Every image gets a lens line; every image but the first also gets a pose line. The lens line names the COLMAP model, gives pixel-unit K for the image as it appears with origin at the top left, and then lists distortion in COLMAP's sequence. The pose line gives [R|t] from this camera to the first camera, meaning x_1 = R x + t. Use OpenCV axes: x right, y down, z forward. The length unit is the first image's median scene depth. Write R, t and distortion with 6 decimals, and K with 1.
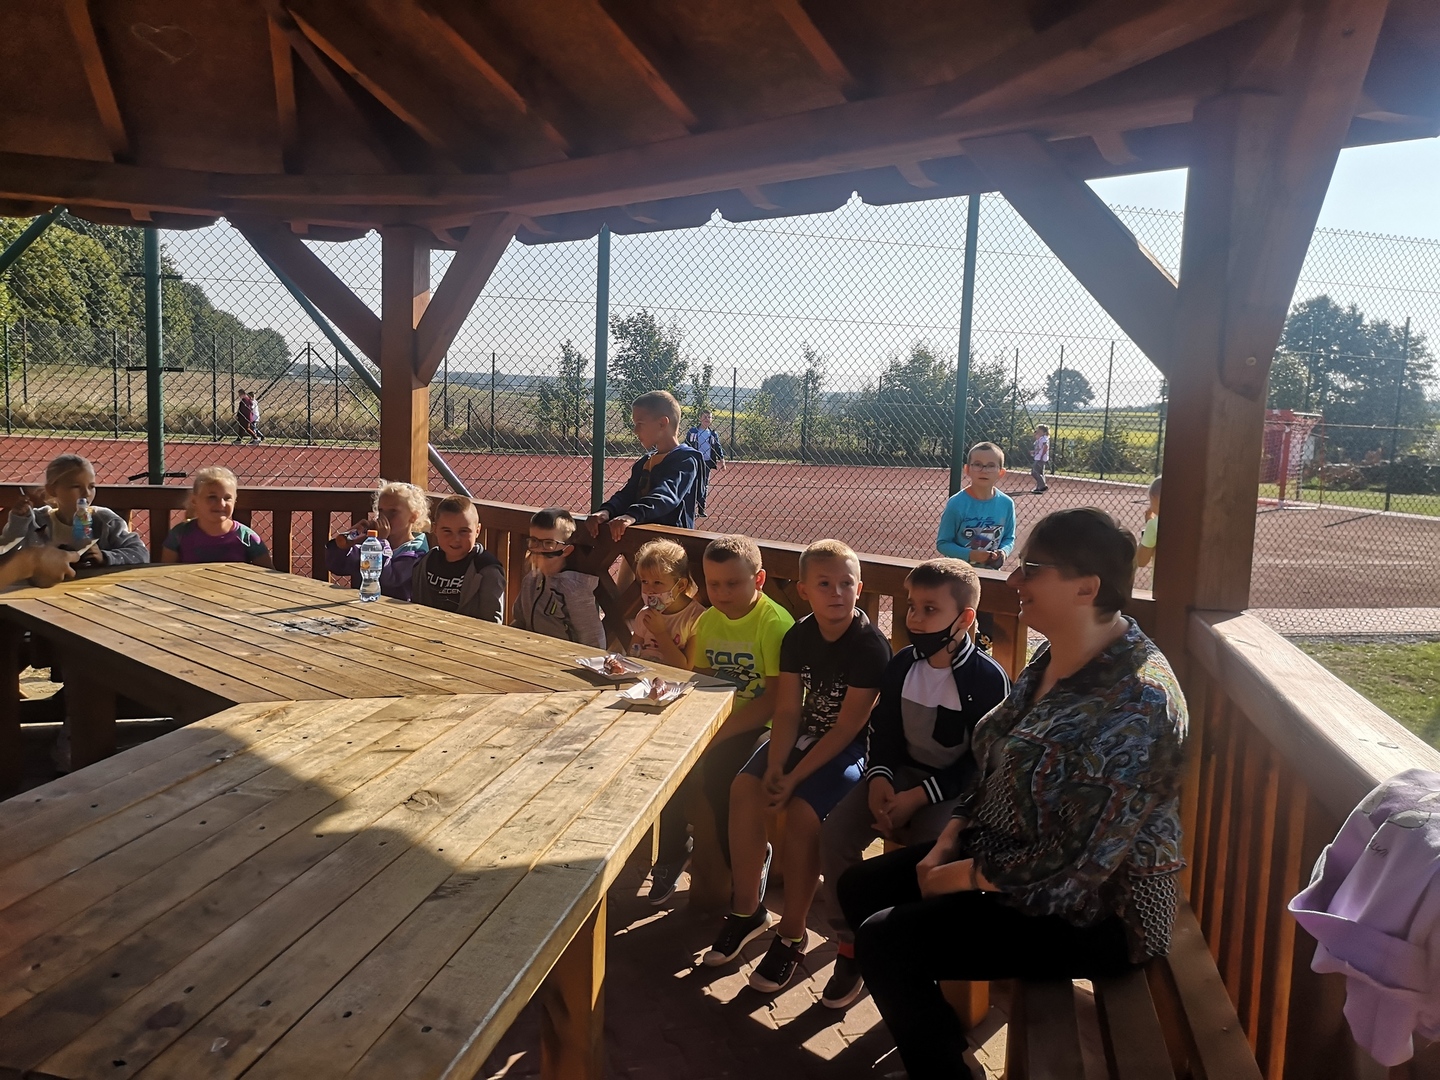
lens RADIAL K [[1142.4, 0, 655.4], [0, 1142.4, 517.7], [0, 0, 1]] dist [0.059442, -0.002117]
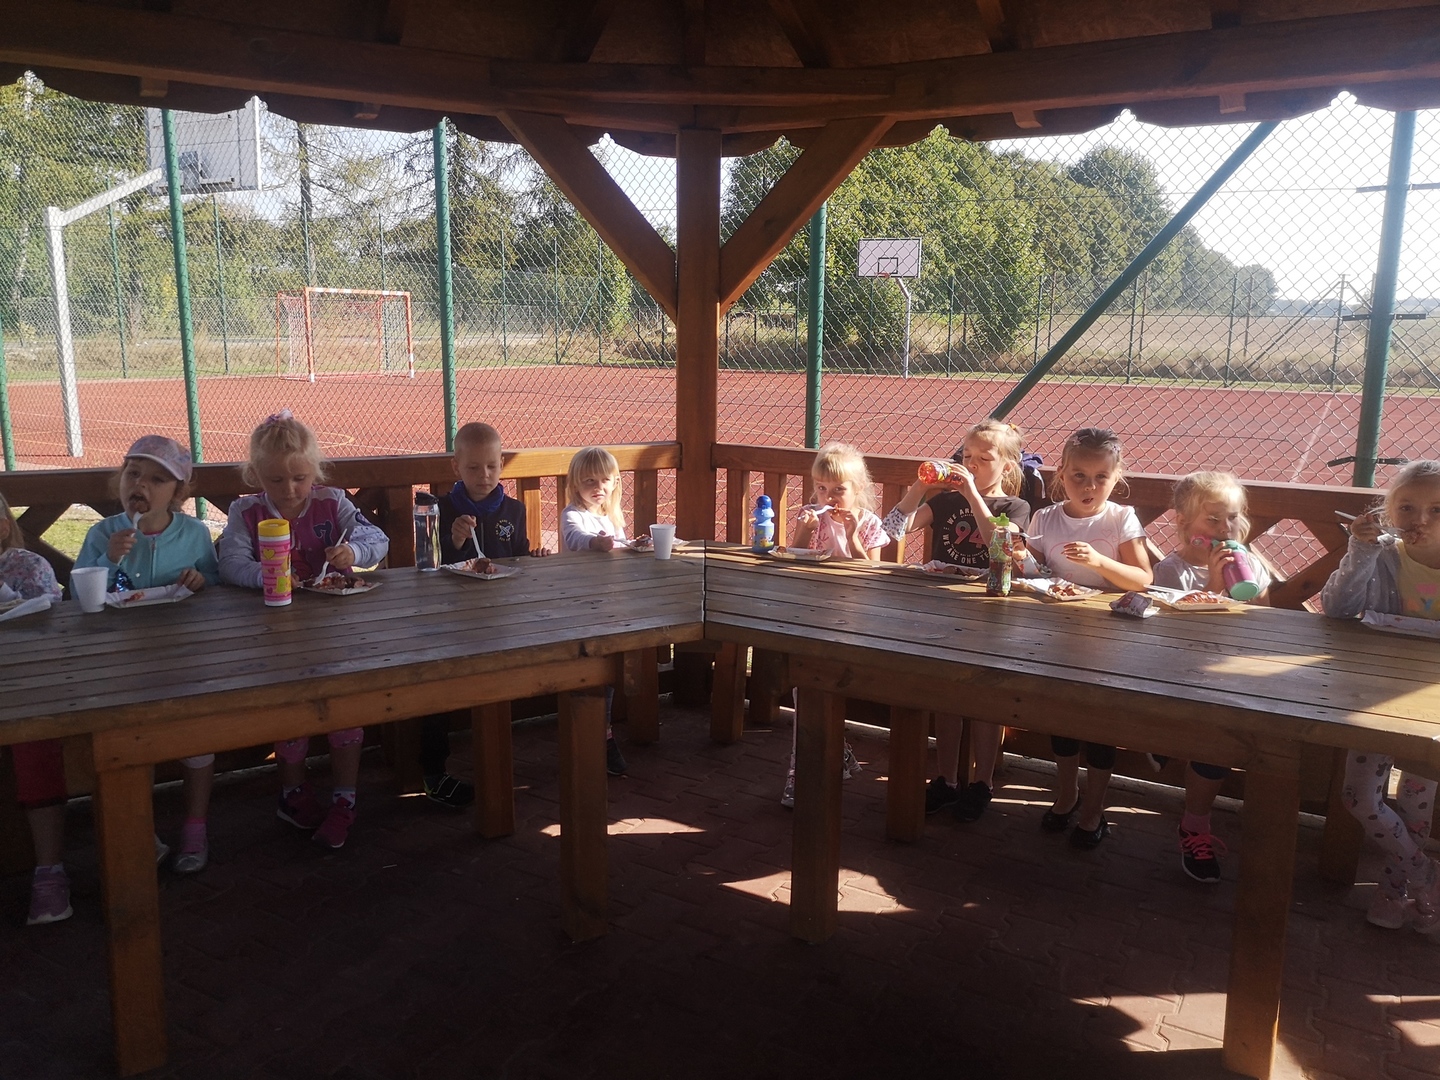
lens RADIAL K [[1109.6, 0, 720.0], [0, 1109.6, 540.0], [0, 0, 1]] dist [0.053523, -0.042903]
pose [[0.727626, 0.101950, -0.678356, -0.308847], [-0.051540, 0.994224, 0.094138, -0.042344], [0.684035, -0.033535, 0.728678, 0.239251]]
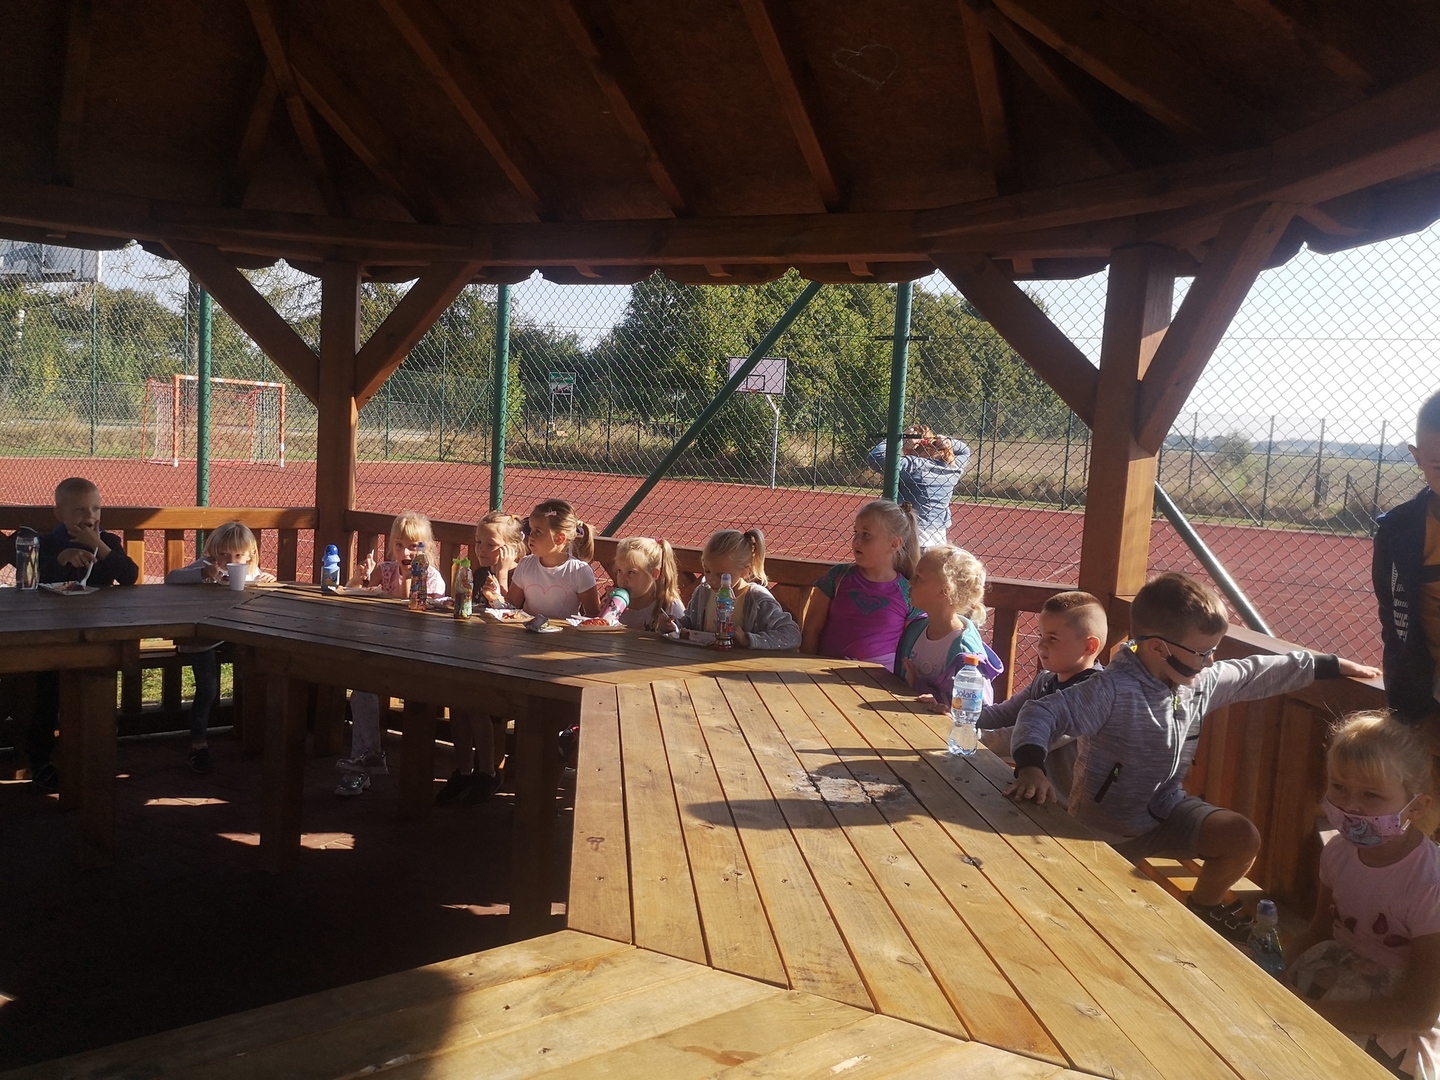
lens RADIAL K [[1109.6, 0, 720.0], [0, 1109.6, 540.0], [0, 0, 1]] dist [0.053523, -0.042903]
pose [[0.775103, 0.065142, -0.628468, 0.045764], [-0.089739, 0.995938, -0.007446, -0.030749], [0.625429, 0.062169, 0.777800, 0.267936]]
